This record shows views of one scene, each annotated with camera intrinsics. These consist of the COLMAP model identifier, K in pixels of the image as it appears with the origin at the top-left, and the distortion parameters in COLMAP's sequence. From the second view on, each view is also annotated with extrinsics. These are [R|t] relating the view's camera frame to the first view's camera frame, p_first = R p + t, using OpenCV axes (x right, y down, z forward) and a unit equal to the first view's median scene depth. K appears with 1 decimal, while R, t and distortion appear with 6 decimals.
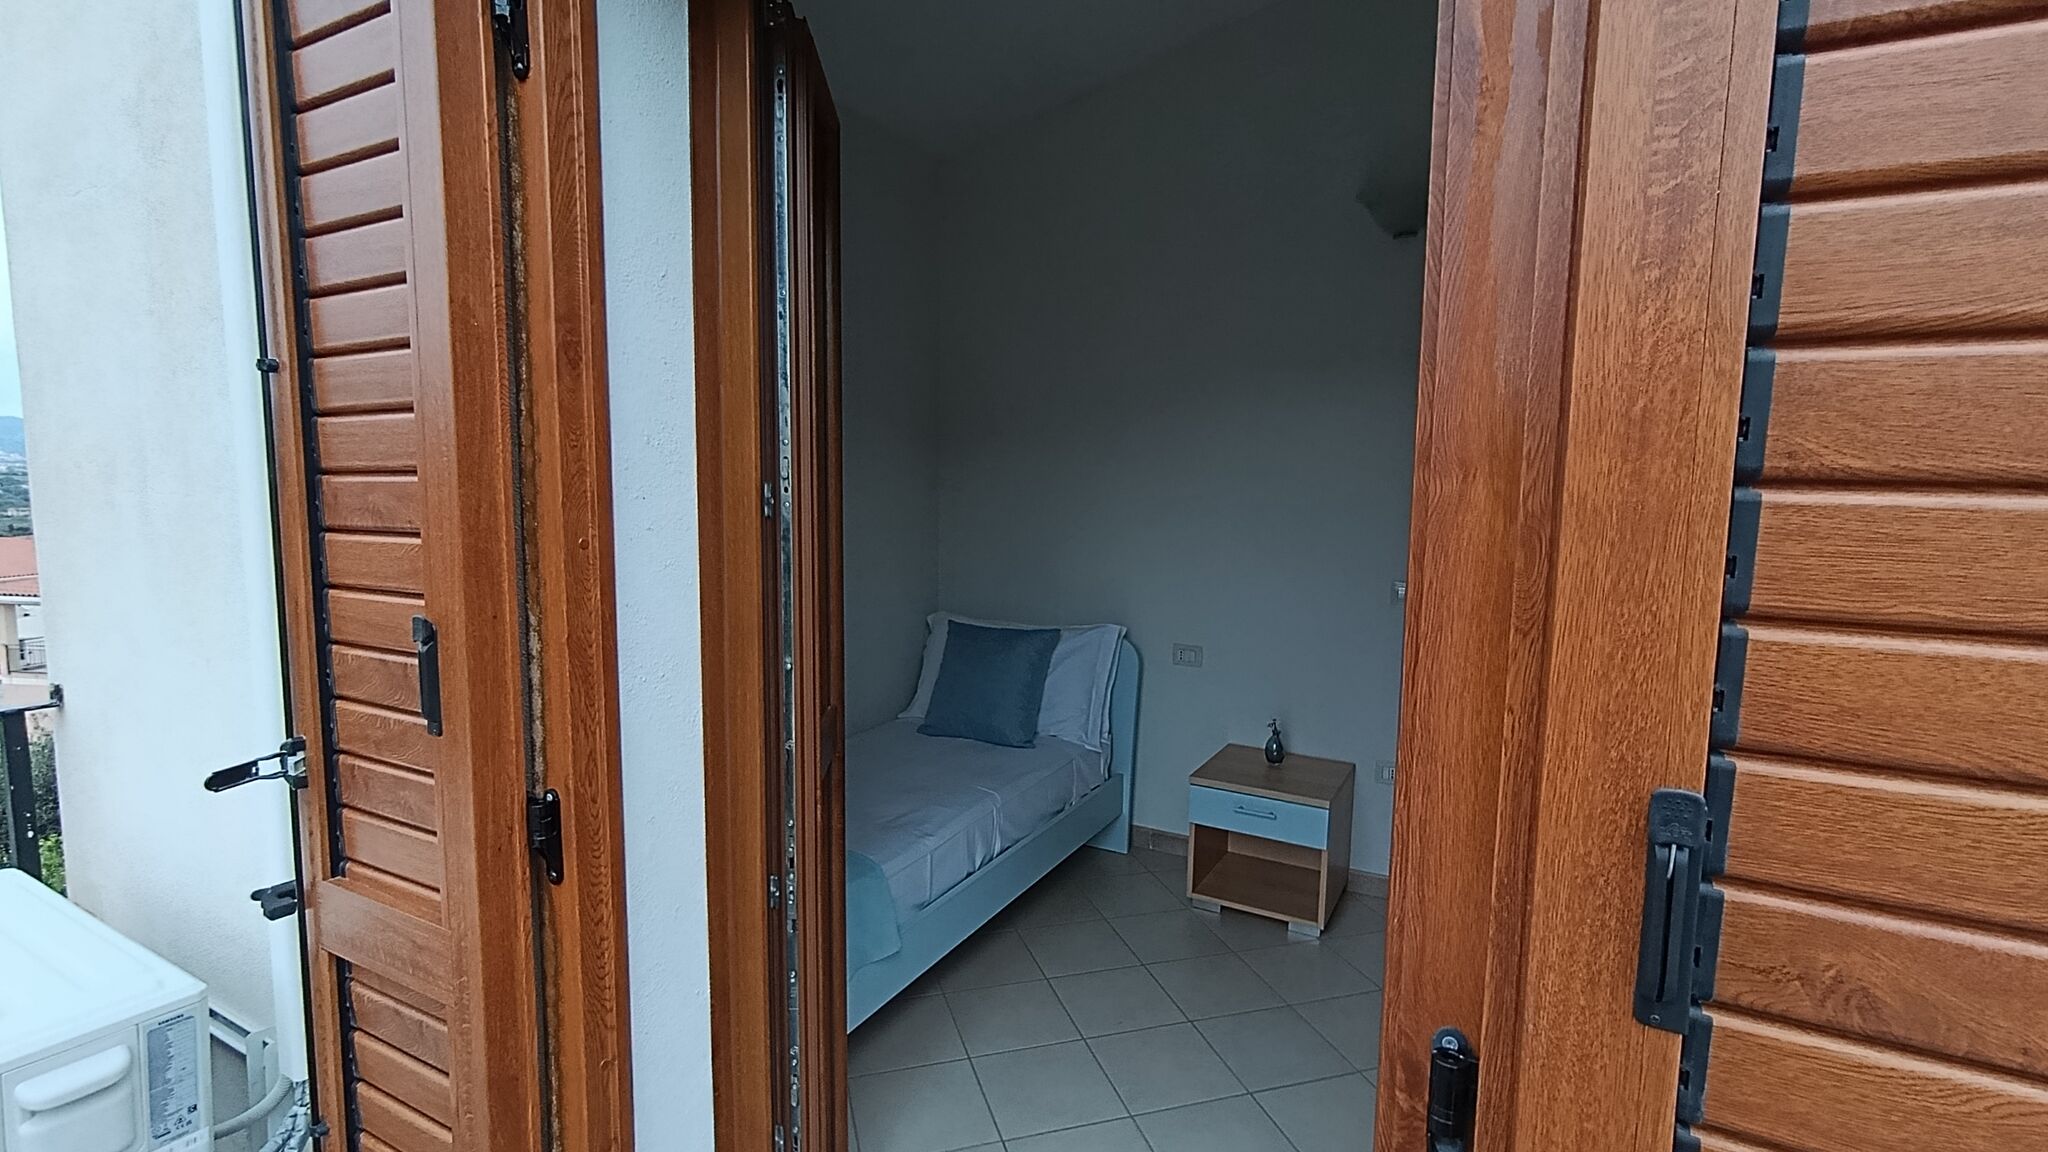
lens RADIAL K [[934.9, 0, 1020.3], [0, 934.9, 566.8], [0, 0, 1]] dist [-0.008752, 0.006308]
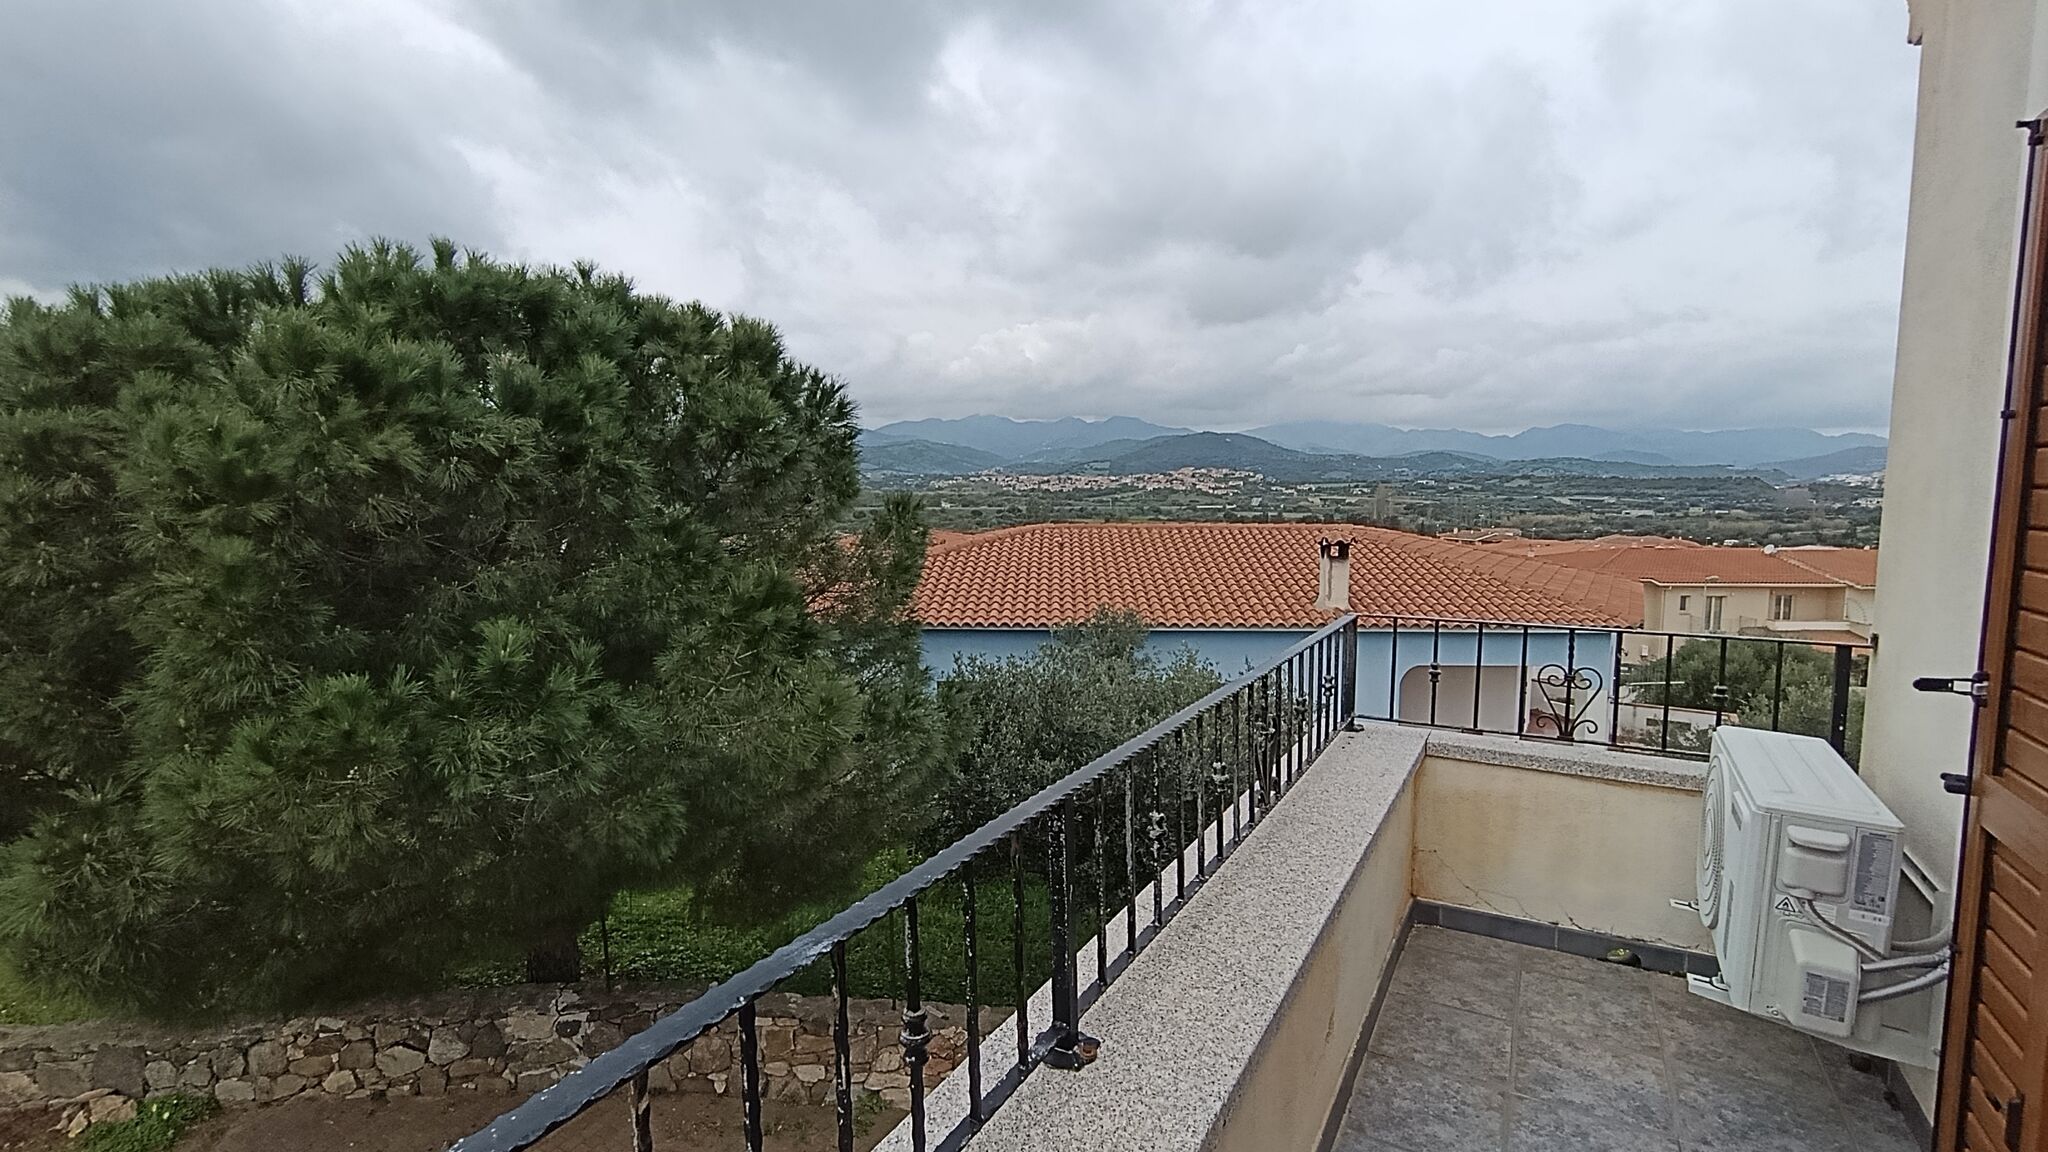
lens RADIAL K [[934.9, 0, 1029.9], [0, 934.9, 571.0], [0, 0, 1]] dist [-0.008752, 0.006308]
pose [[-0.030268, 0.086183, -0.995819, 0.686280], [-0.099937, 0.991023, 0.088806, 0.048864], [0.994533, 0.102207, -0.021383, -0.450359]]
